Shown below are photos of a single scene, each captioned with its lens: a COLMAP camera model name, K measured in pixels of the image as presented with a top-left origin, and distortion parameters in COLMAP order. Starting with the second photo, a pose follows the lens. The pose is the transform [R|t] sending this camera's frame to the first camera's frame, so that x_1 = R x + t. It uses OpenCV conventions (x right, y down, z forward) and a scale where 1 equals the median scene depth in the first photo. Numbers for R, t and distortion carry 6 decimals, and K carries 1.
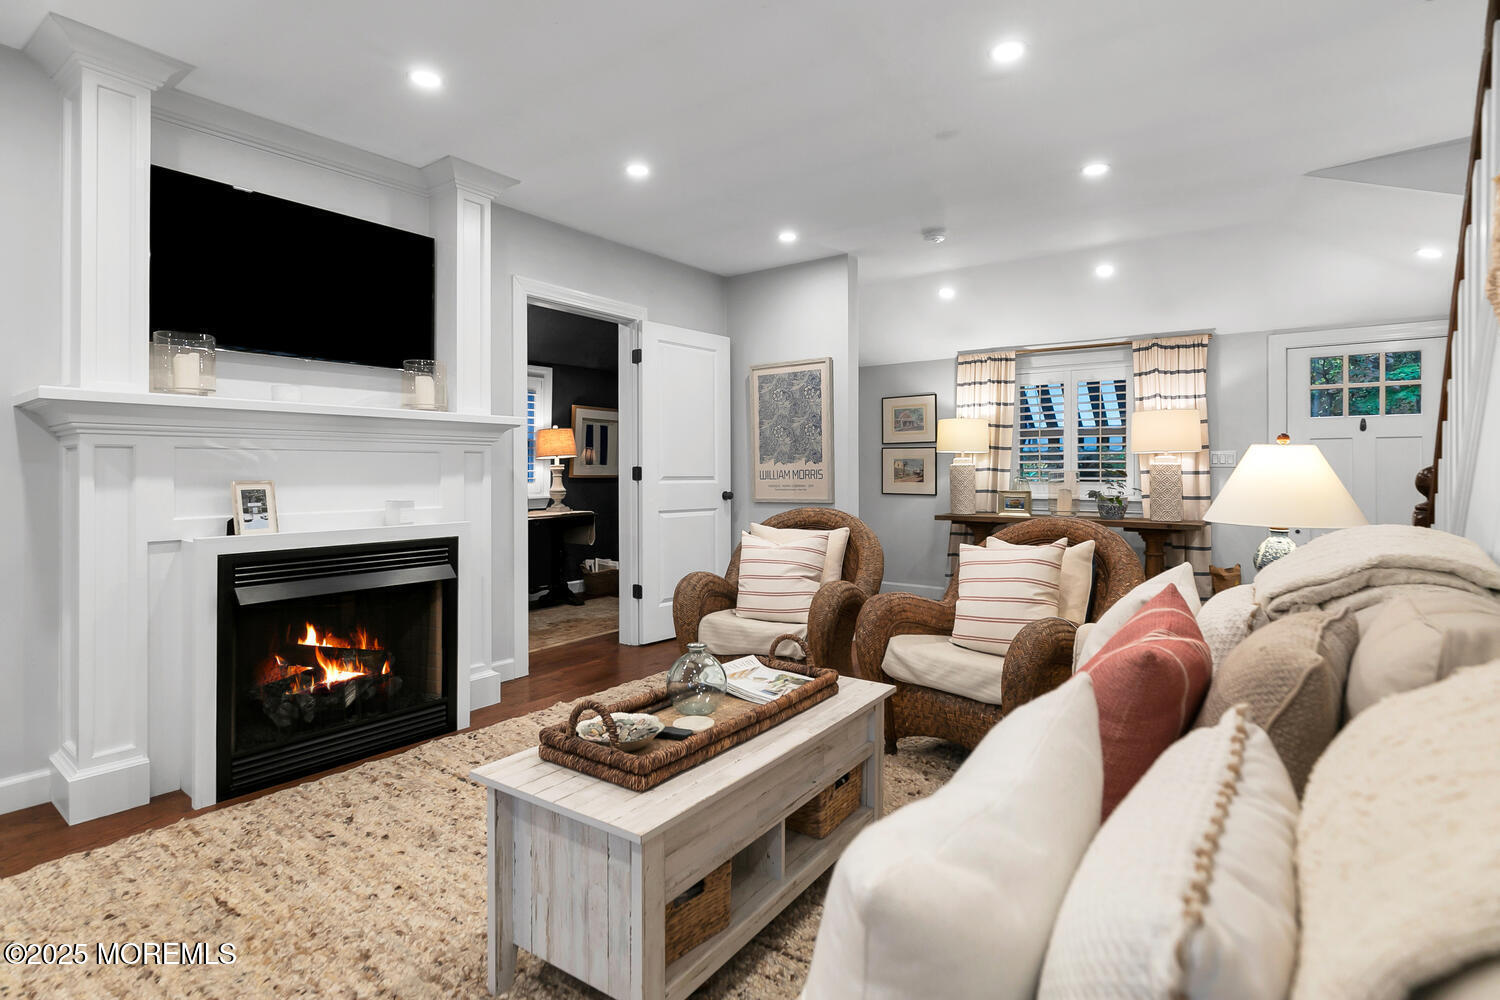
lens RADIAL K [[744.5, 0, 762.7], [0, 744.5, 470.5], [0, 0, 1]] dist [0.002896, -0.001187]
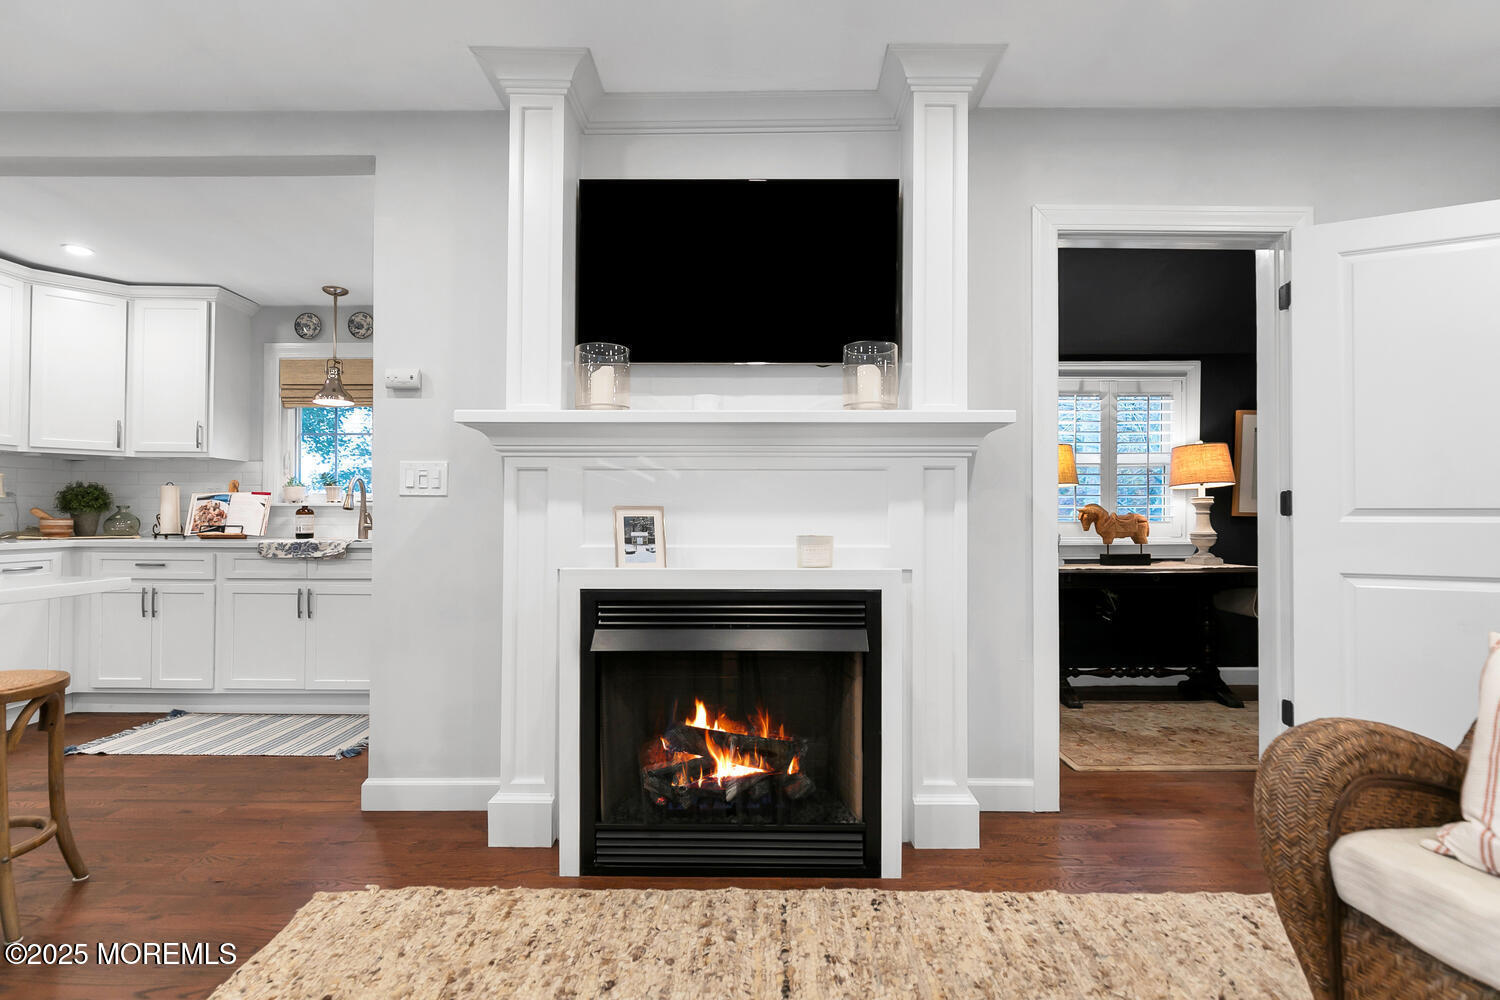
lens RADIAL K [[735.8, 0, 758.1], [0, 735.8, 504.9], [0, 0, 1]] dist [-0.010821, 0.007991]
pose [[0.588289, -0.009061, -0.808600, 0.043379], [-0.003077, 0.999905, -0.013444, 0.014000], [0.808645, 0.010397, 0.588206, 0.352378]]
